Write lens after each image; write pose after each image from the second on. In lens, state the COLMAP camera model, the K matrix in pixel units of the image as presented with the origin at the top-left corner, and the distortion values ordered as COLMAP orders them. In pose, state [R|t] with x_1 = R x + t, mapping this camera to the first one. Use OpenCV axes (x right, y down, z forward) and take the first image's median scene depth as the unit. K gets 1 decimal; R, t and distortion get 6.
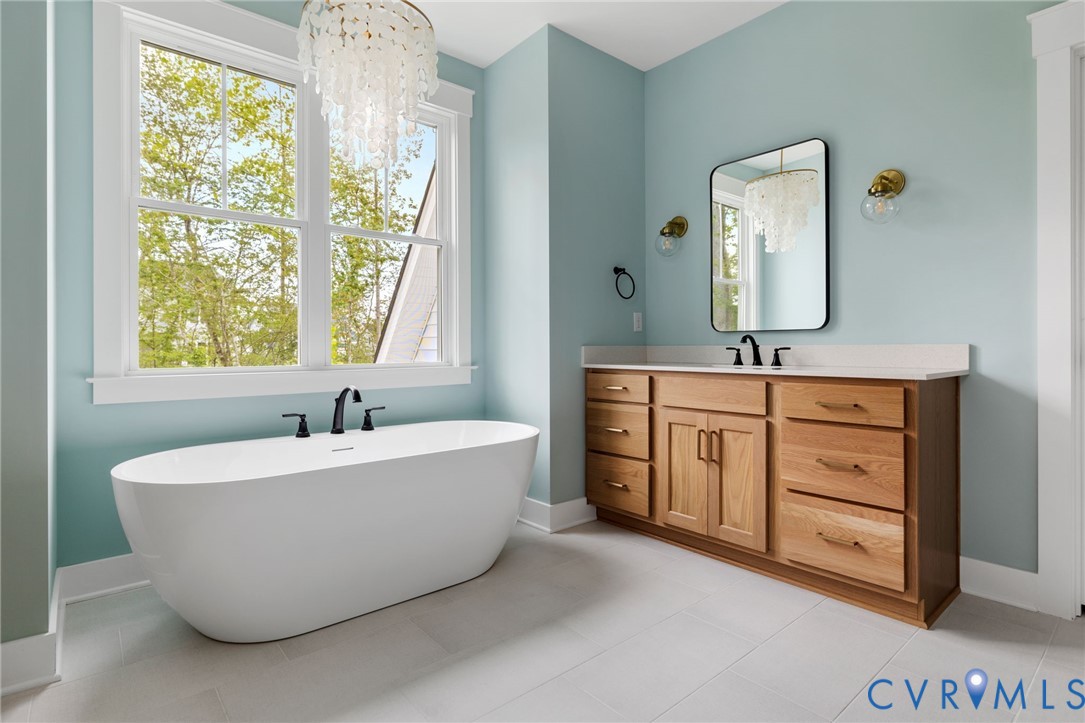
lens RADIAL K [[543.9, 0, 543.0], [0, 543.9, 351.3], [0, 0, 1]] dist [-0.001515, -0.000221]
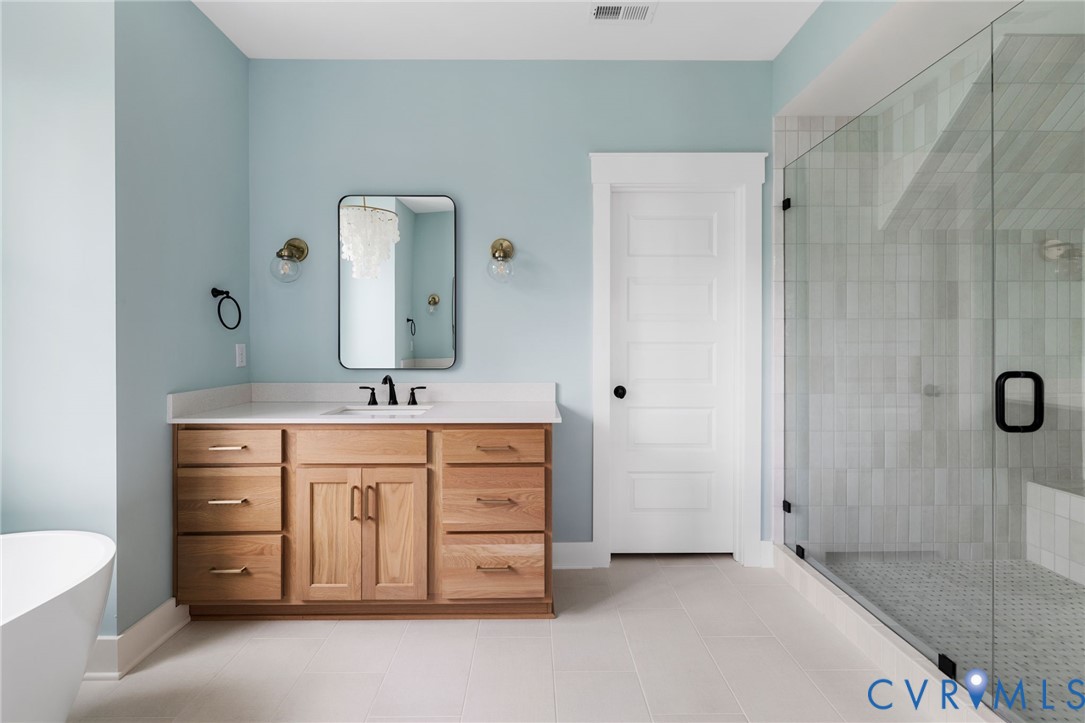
lens RADIAL K [[469.4, 0, 538.1], [0, 469.4, 348.5], [0, 0, 1]] dist [-0.001278, 0.000066]
pose [[0.639014, -0.001812, 0.769193, -0.116944], [0.000127, 0.999997, 0.002250, -0.089150], [-0.769195, -0.001340, 0.639013, 0.261942]]
